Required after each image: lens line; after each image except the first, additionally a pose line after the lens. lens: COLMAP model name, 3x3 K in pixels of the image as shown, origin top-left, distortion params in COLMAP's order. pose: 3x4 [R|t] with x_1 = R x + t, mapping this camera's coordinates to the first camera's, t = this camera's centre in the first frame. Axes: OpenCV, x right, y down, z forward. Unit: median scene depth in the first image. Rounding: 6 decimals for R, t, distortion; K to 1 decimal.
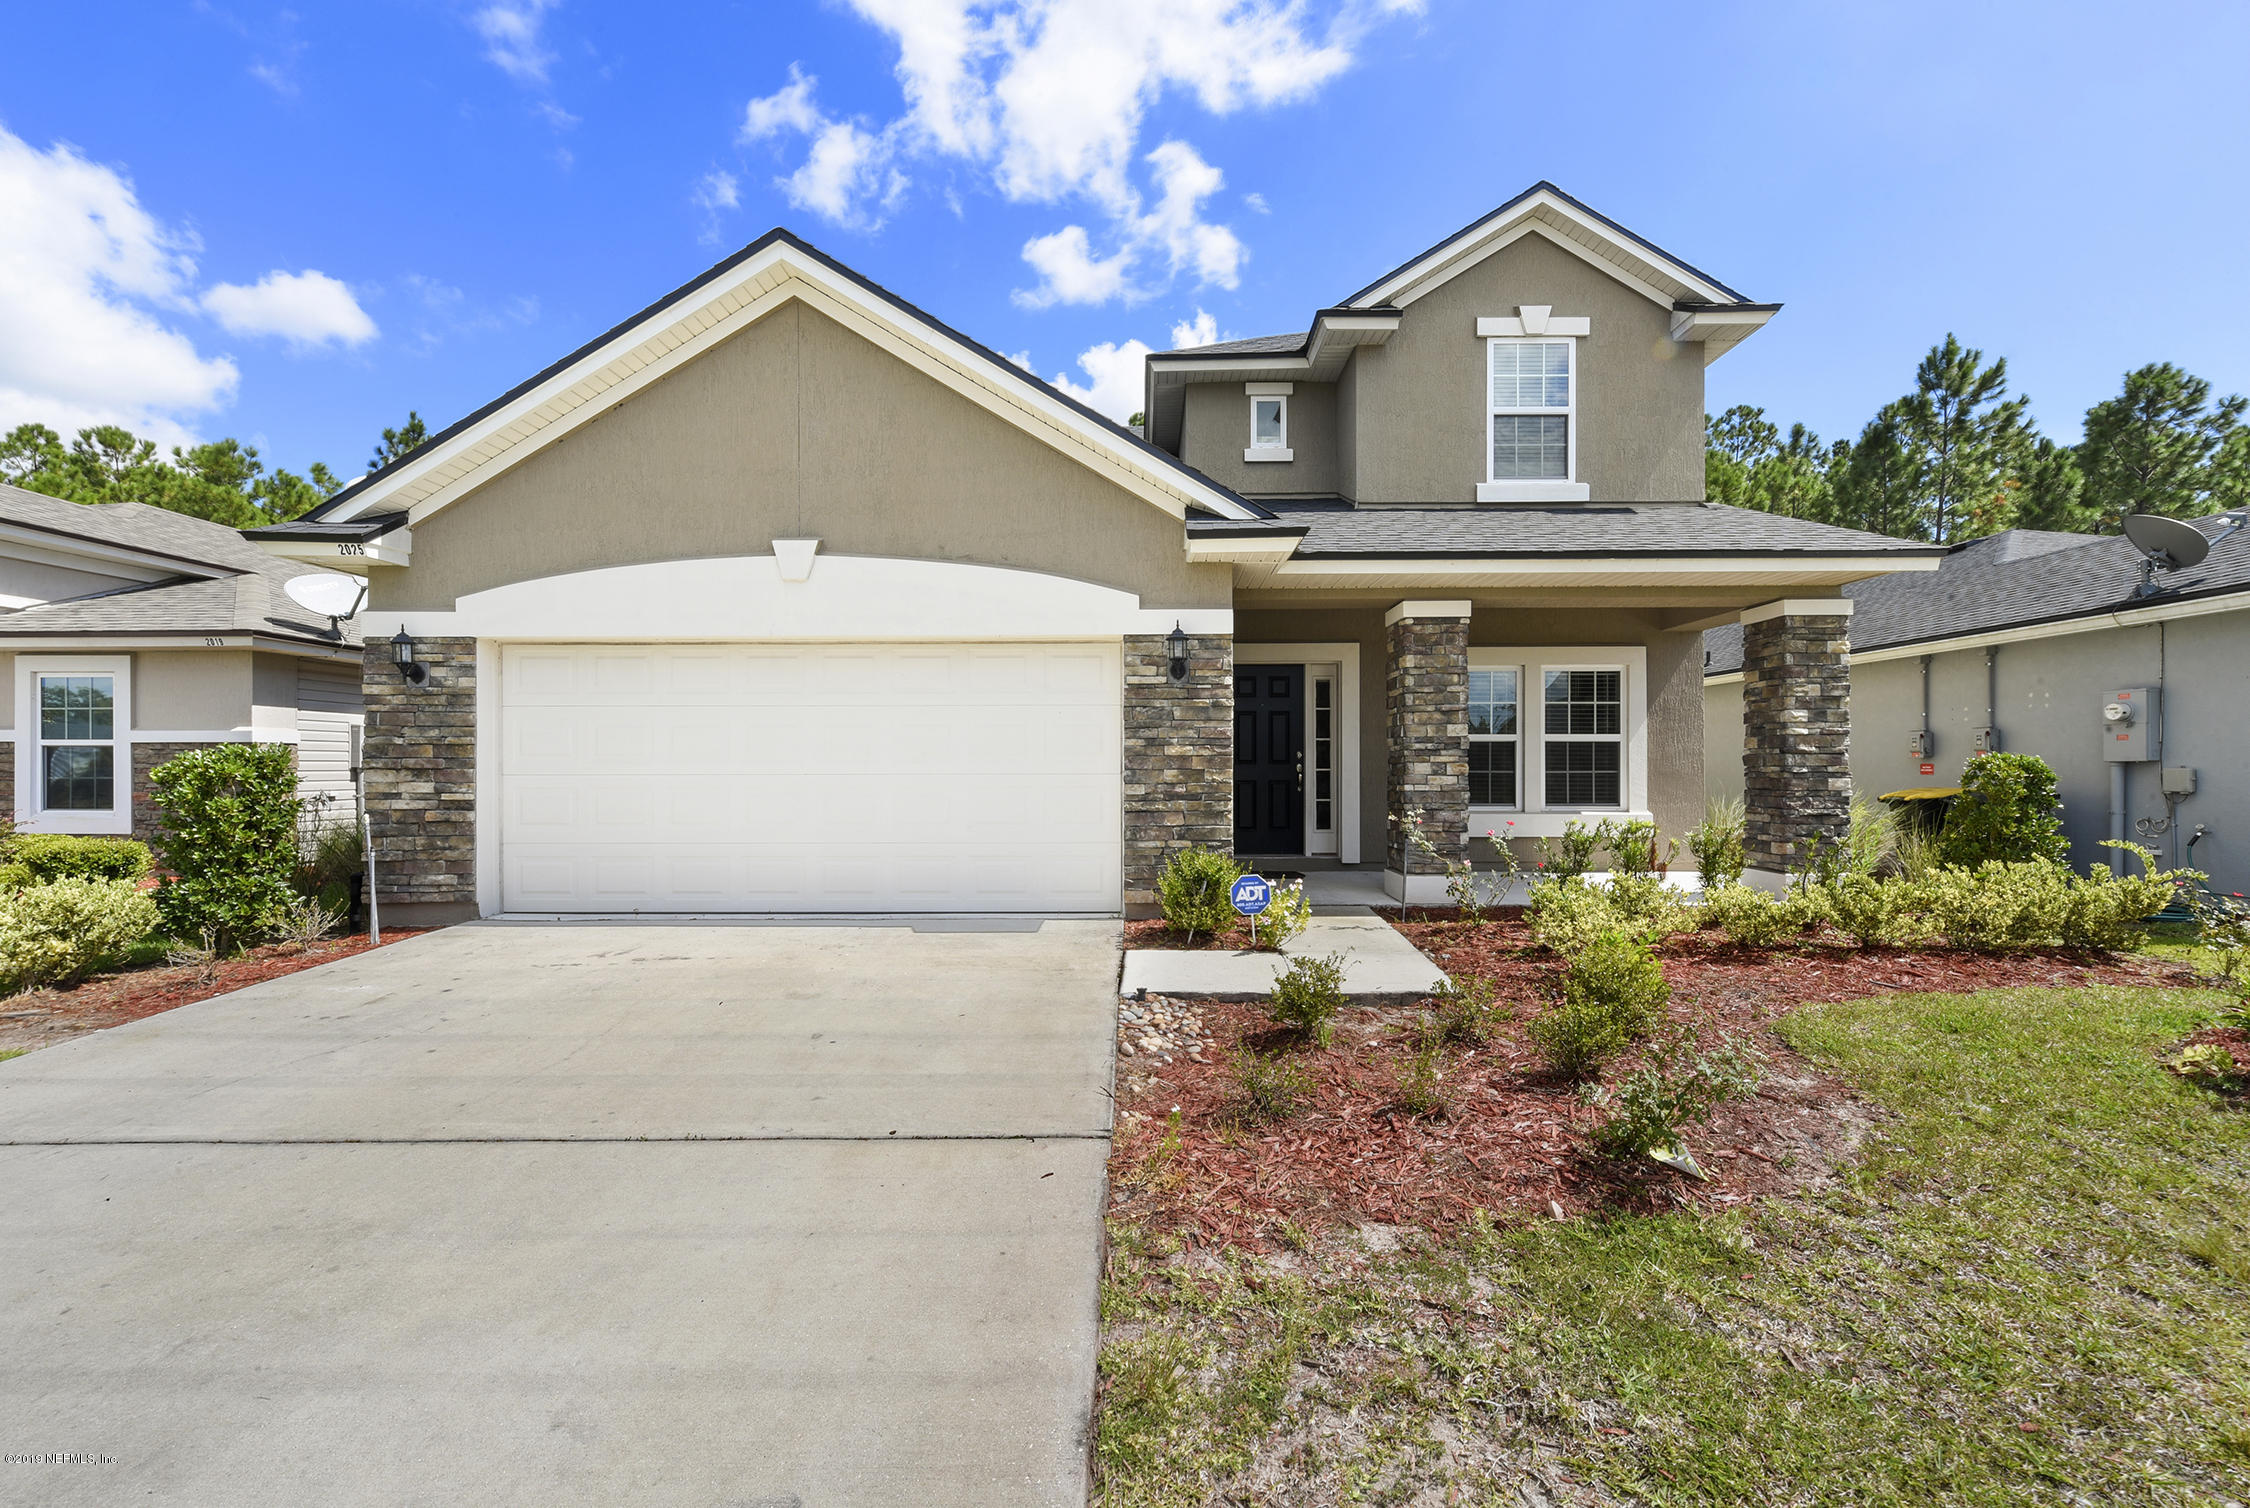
lens RADIAL K [[895.8, 0, 1093.4], [0, 895.8, 766.3], [0, 0, 1]] dist [-0.005586, -0.001448]
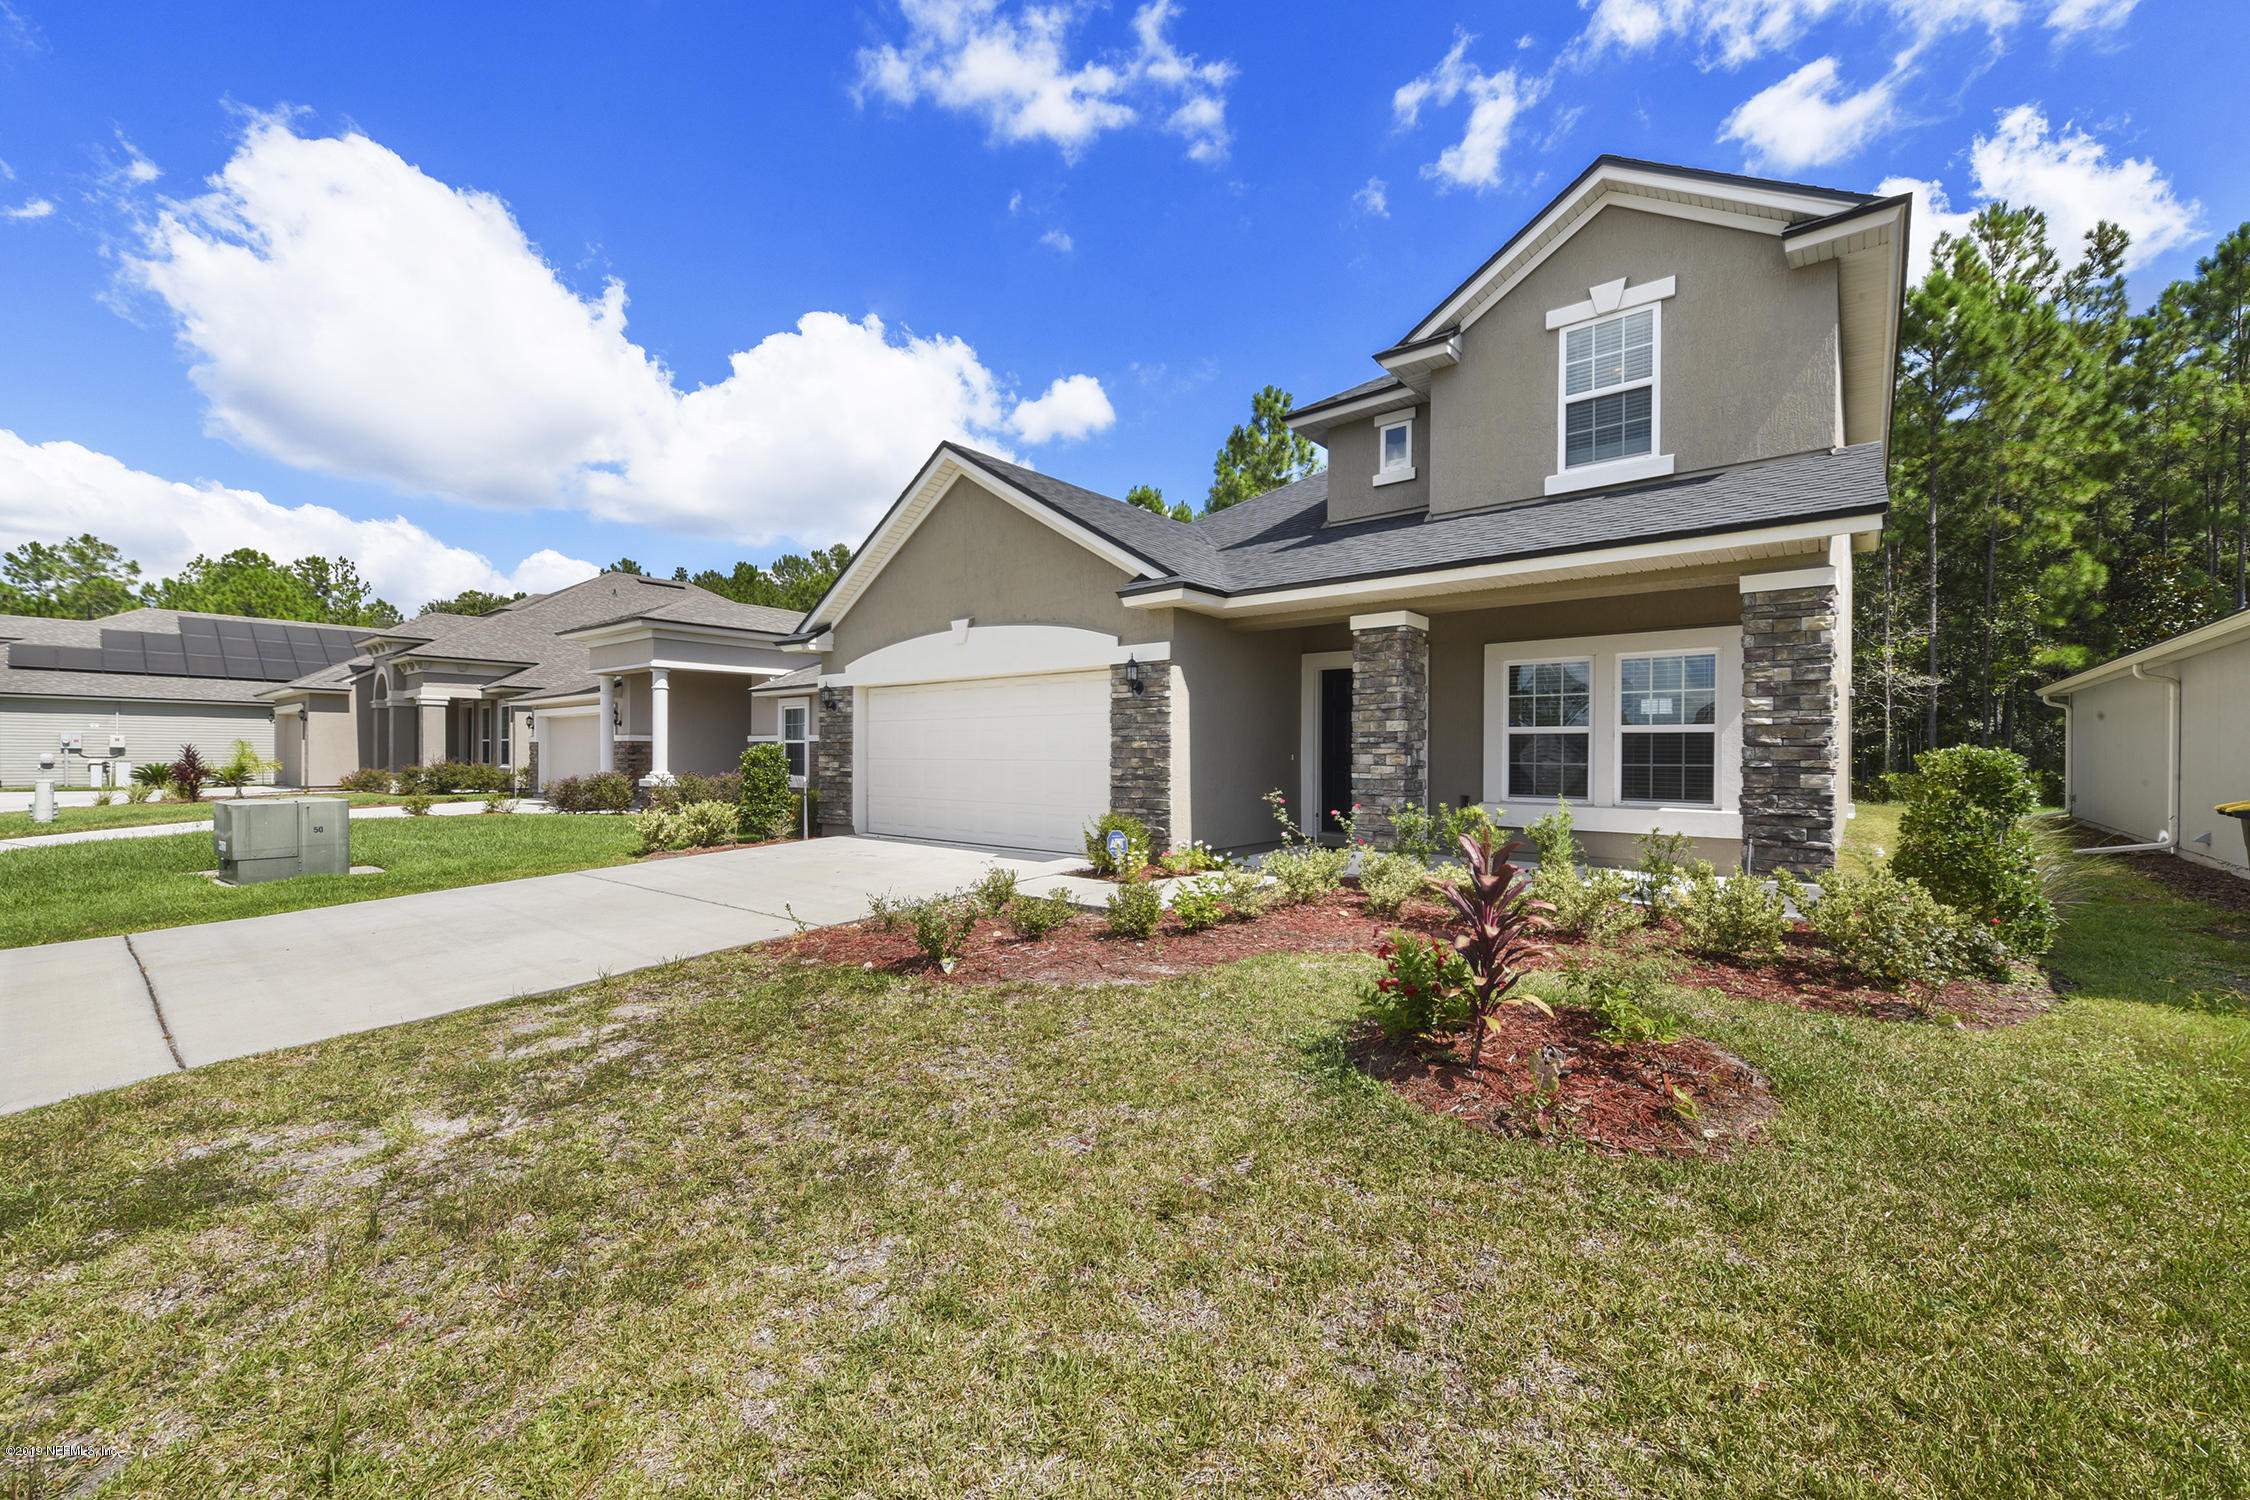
lens RADIAL K [[895.8, 0, 1082.1], [0, 895.8, 758.0], [0, 0, 1]] dist [-0.005586, -0.001448]
pose [[0.763333, 0.007378, -0.645964, 0.837737], [-0.007823, 0.999967, 0.002176, 0.001377], [0.645958, 0.003392, 0.763365, -0.124353]]
